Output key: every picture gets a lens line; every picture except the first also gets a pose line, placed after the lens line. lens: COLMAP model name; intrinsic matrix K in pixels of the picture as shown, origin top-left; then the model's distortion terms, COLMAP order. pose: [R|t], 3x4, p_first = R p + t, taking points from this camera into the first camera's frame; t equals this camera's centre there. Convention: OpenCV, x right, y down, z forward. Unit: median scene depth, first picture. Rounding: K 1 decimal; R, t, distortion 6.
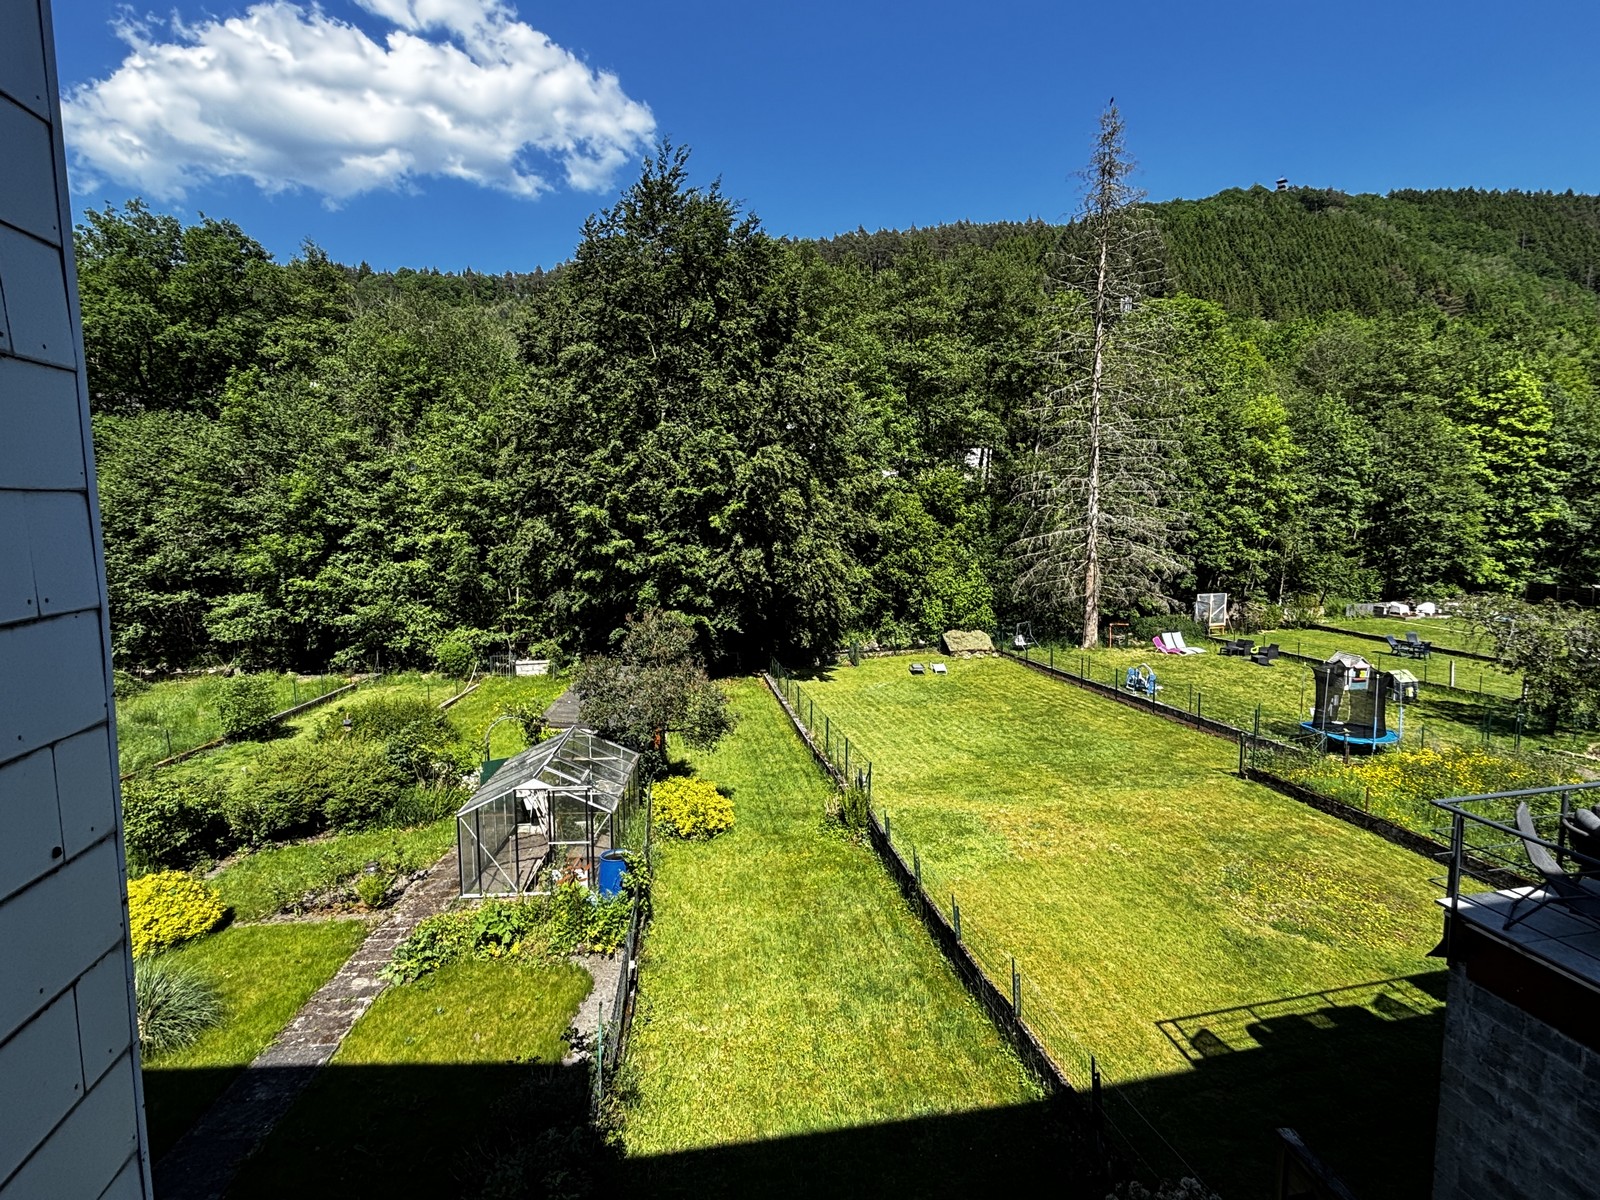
lens RADIAL K [[835.6, 0, 799.0], [0, 835.6, 599.0], [0, 0, 1]] dist [0.005865, -0.000204]
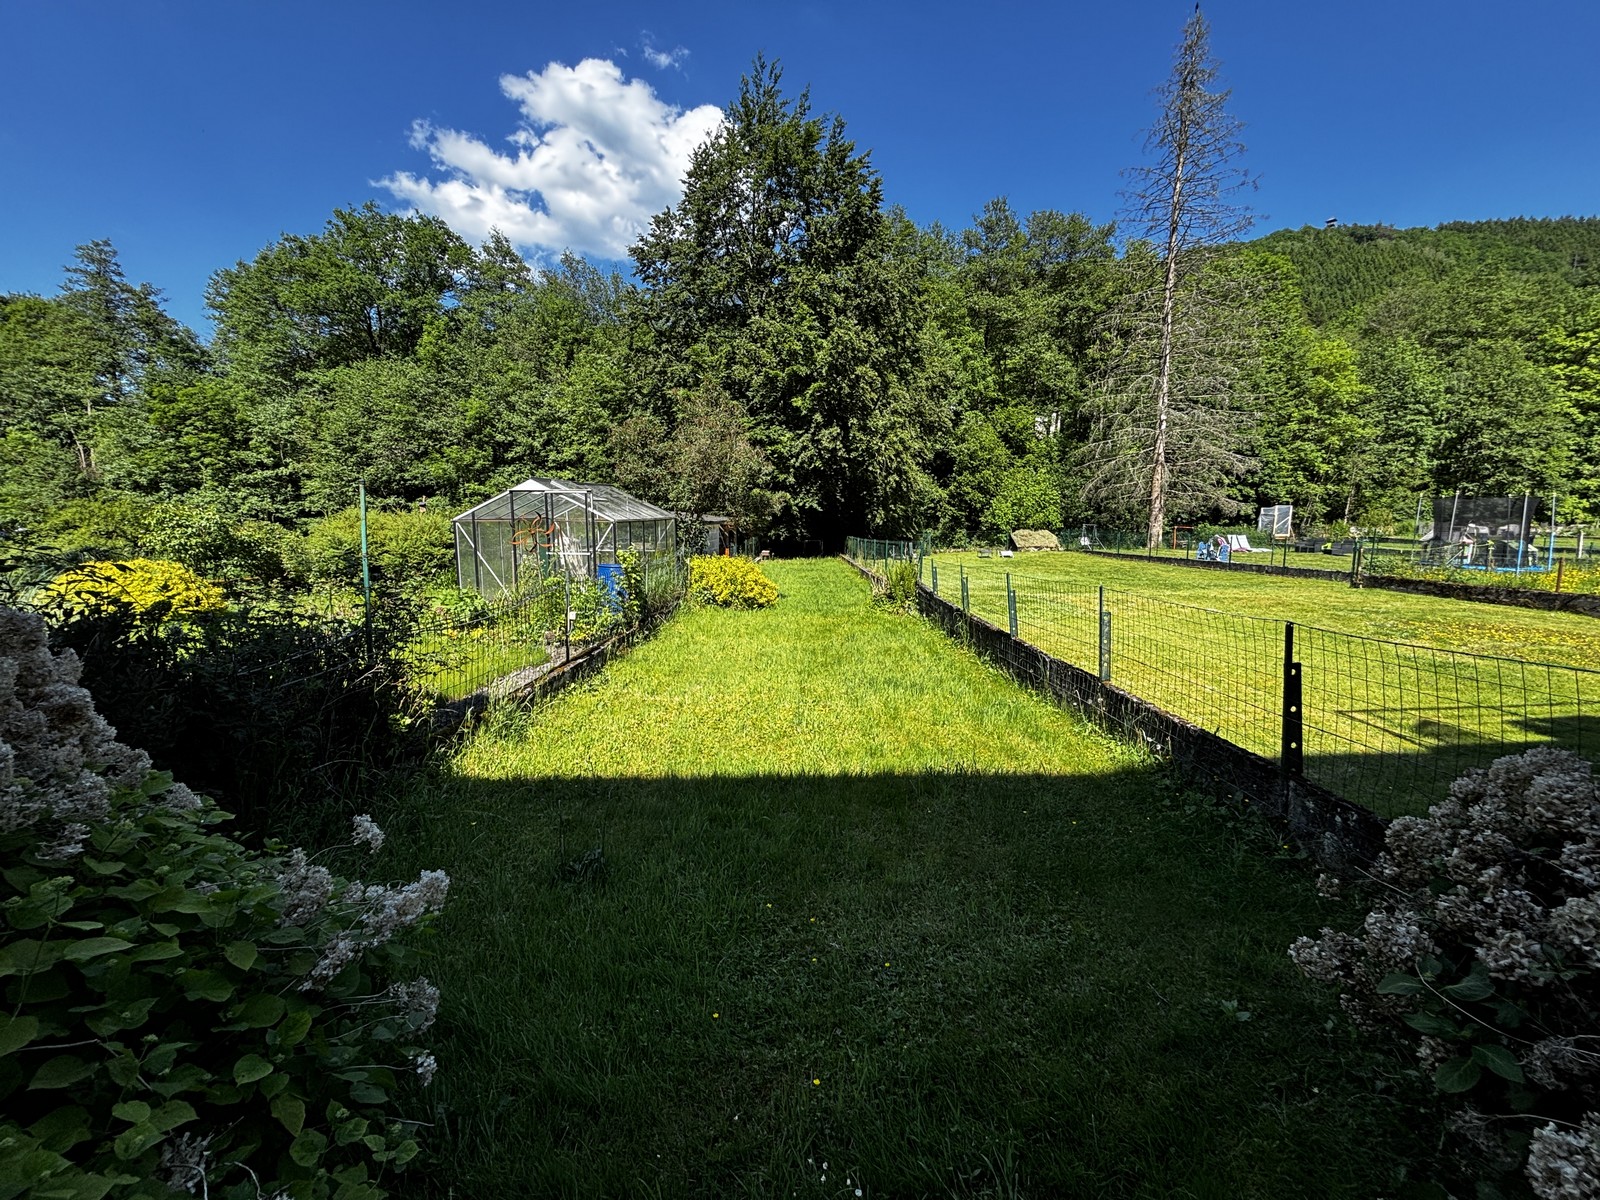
lens RADIAL K [[642.8, 0, 803.4], [0, 642.8, 597.7], [0, 0, 1]] dist [0.004321, 0.001200]
pose [[0.989184, 0.022244, -0.144984, 0.023440], [-0.019331, 0.999583, 0.021469, 0.096719], [0.145401, -0.018434, 0.989201, 0.106266]]
